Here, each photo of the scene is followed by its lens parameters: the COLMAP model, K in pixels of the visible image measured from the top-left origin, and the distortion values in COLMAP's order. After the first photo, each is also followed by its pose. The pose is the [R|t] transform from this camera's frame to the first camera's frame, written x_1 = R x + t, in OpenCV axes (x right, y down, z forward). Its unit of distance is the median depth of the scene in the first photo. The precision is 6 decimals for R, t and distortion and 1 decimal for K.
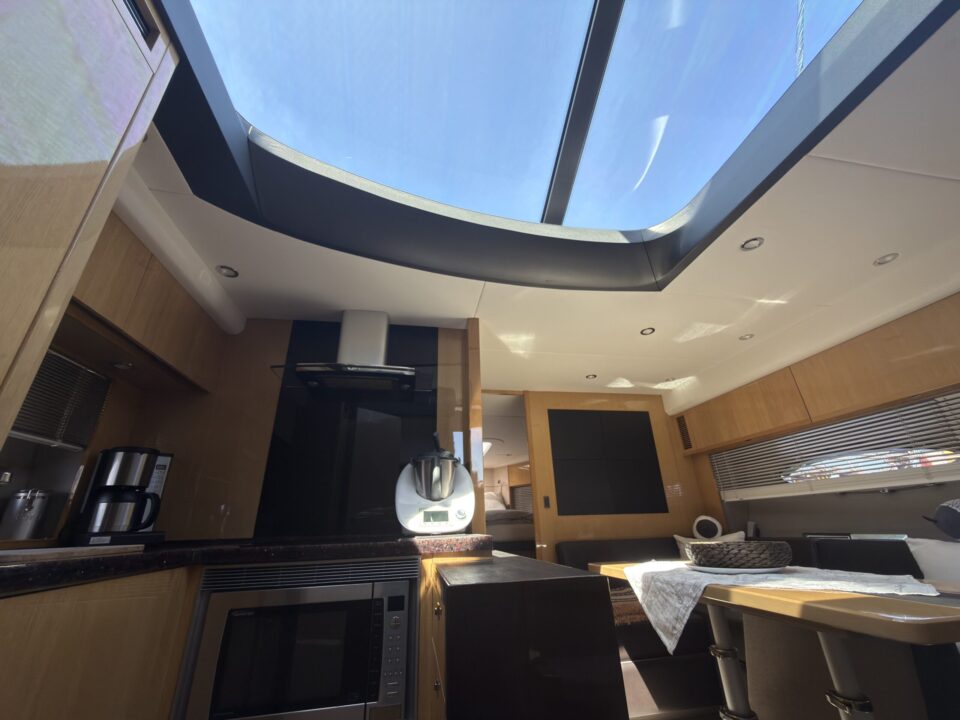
lens RADIAL K [[382.0, 0, 480.0], [0, 382.0, 360.0], [0, 0, 1]] dist [0.000383, -0.000054]
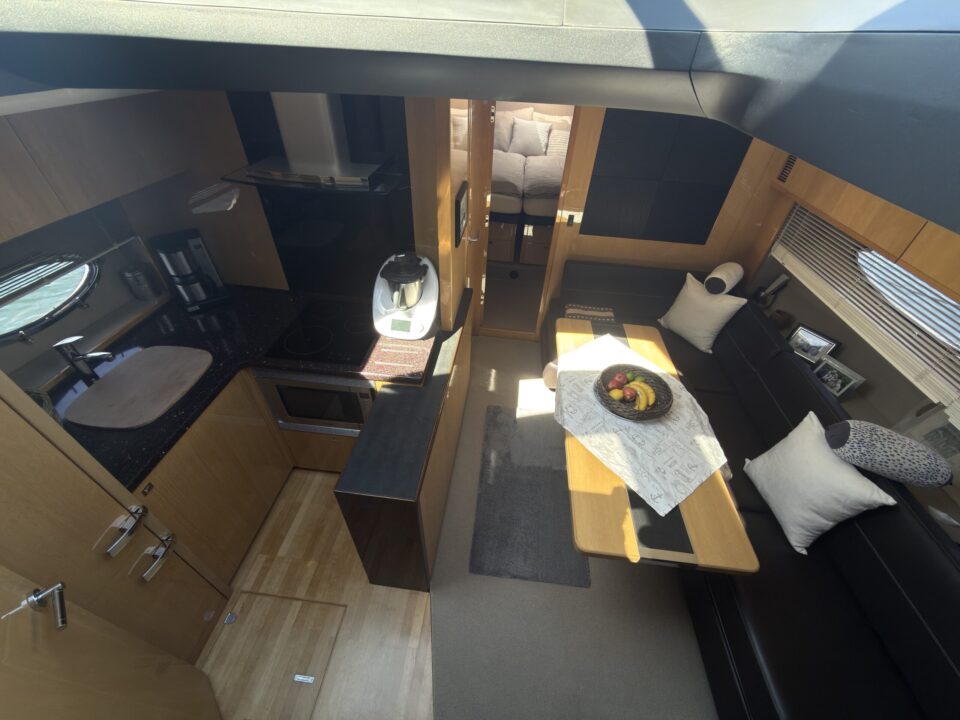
lens RADIAL K [[382.0, 0, 480.0], [0, 382.0, 360.0], [0, 0, 1]] dist [0.000383, -0.000054]
pose [[0.958355, 0.239156, -0.156078, 0.361446], [0.036462, 0.439588, 0.897459, -0.674758], [0.283243, -0.865775, 0.412561, 0.425543]]
